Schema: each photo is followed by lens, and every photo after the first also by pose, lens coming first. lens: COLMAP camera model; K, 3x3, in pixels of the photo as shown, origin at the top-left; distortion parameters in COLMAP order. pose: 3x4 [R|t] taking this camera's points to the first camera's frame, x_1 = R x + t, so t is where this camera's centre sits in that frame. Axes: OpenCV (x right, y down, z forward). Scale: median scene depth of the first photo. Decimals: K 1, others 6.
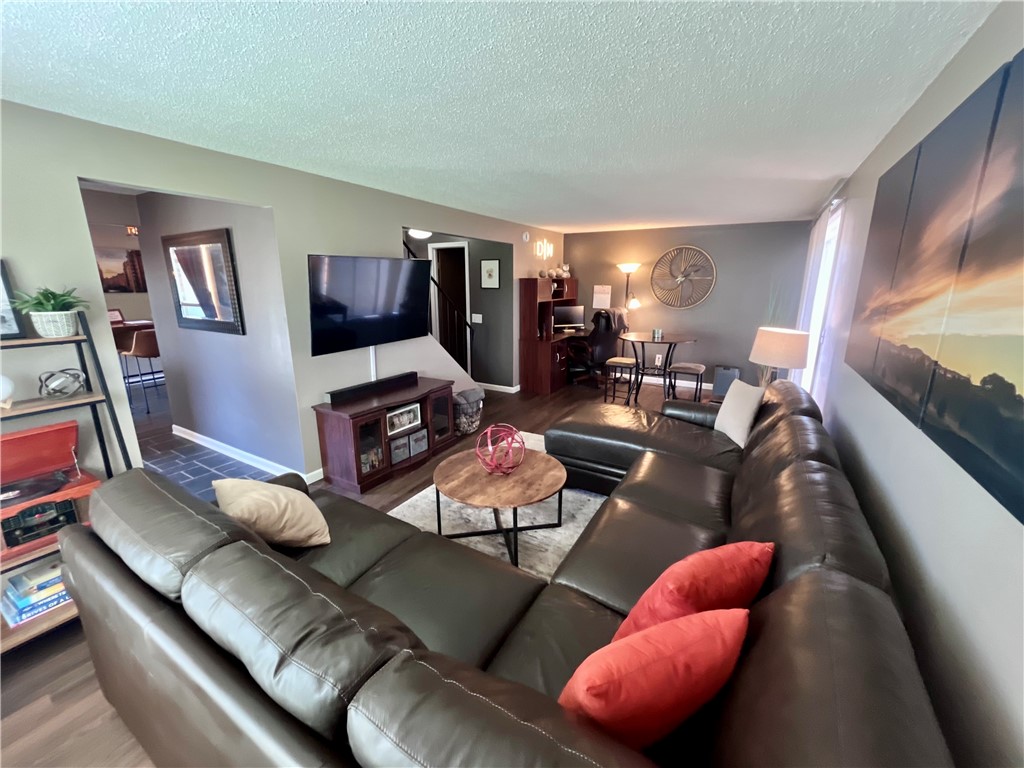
lens RADIAL K [[414.0, 0, 511.4], [0, 414.0, 380.3], [0, 0, 1]] dist [-0.004371, -0.000142]
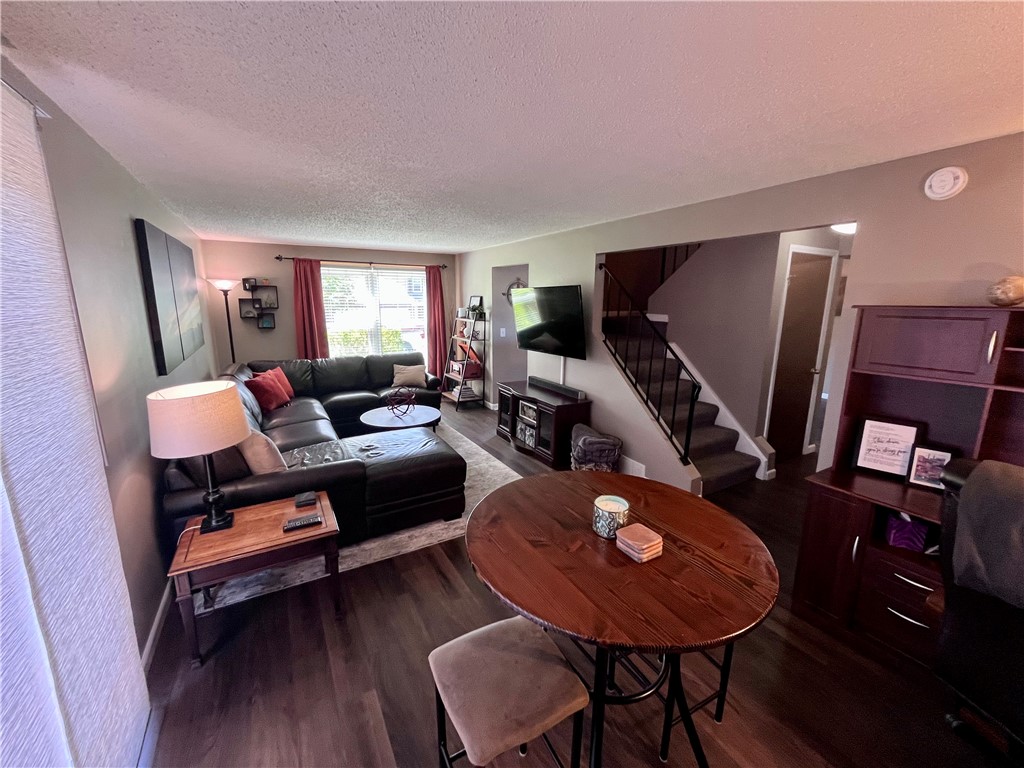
lens RADIAL K [[414.0, 0, 510.0], [0, 414.0, 383.3], [0, 0, 1]] dist [-0.004371, -0.000142]
pose [[-0.489358, 0.172351, -0.854882, 0.841321], [-0.209200, 0.928454, 0.306935, -0.366516], [0.846619, 0.329042, -0.418291, 1.456213]]
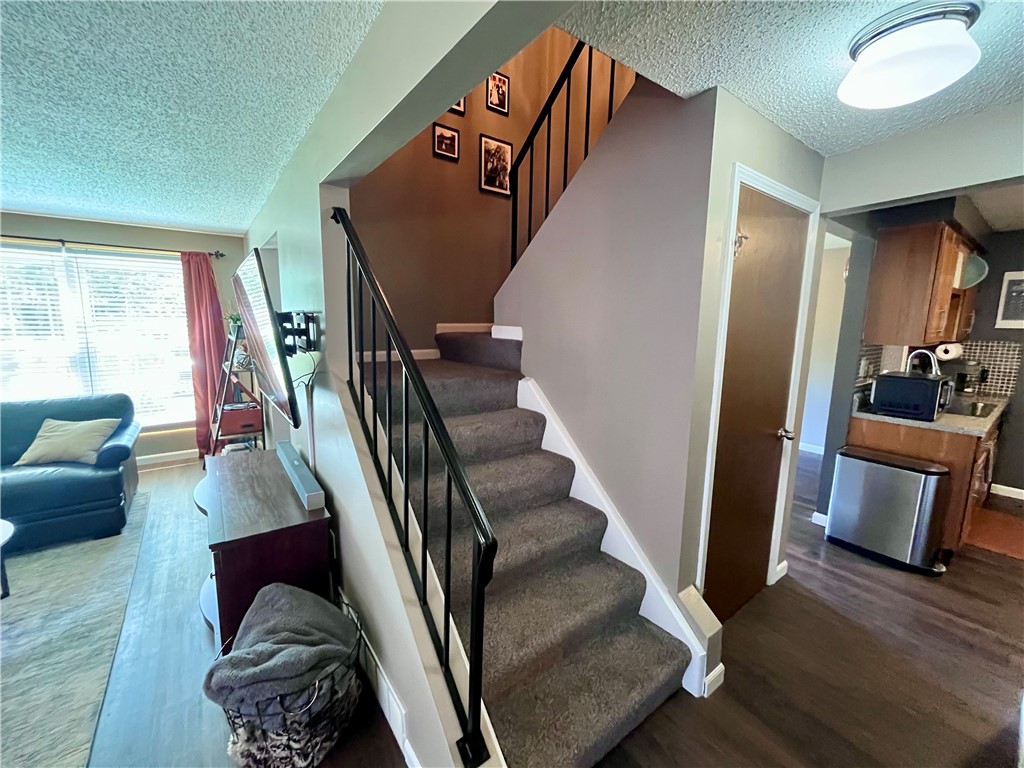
lens RADIAL K [[414.0, 0, 516.0], [0, 414.0, 381.9], [0, 0, 1]] dist [-0.004371, -0.000142]
pose [[-0.378163, 0.125538, -0.917187, 0.108167], [-0.231185, 0.946564, 0.224878, -0.338829], [0.896407, 0.297081, -0.328933, 1.508118]]
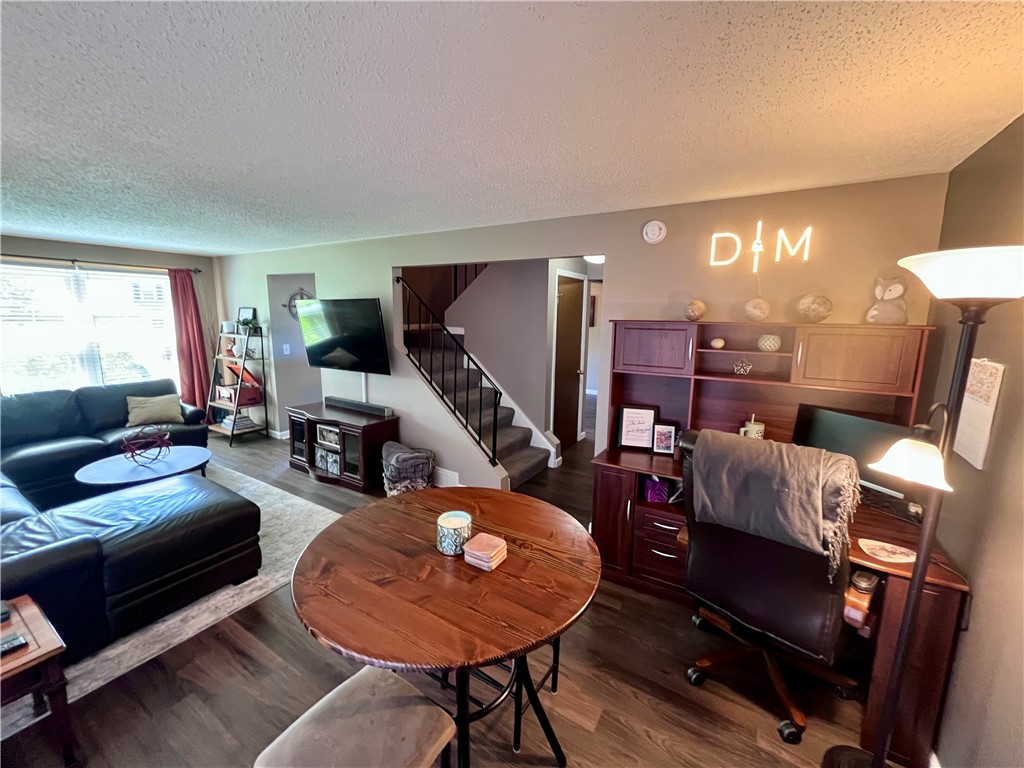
lens RADIAL K [[414.0, 0, 511.2], [0, 414.0, 382.9], [0, 0, 1]] dist [-0.004371, -0.000142]
pose [[-0.013093, 0.166441, -0.985964, 0.842367], [-0.247406, 0.954850, 0.164474, -0.361758], [0.968823, 0.246087, 0.028677, 1.421766]]
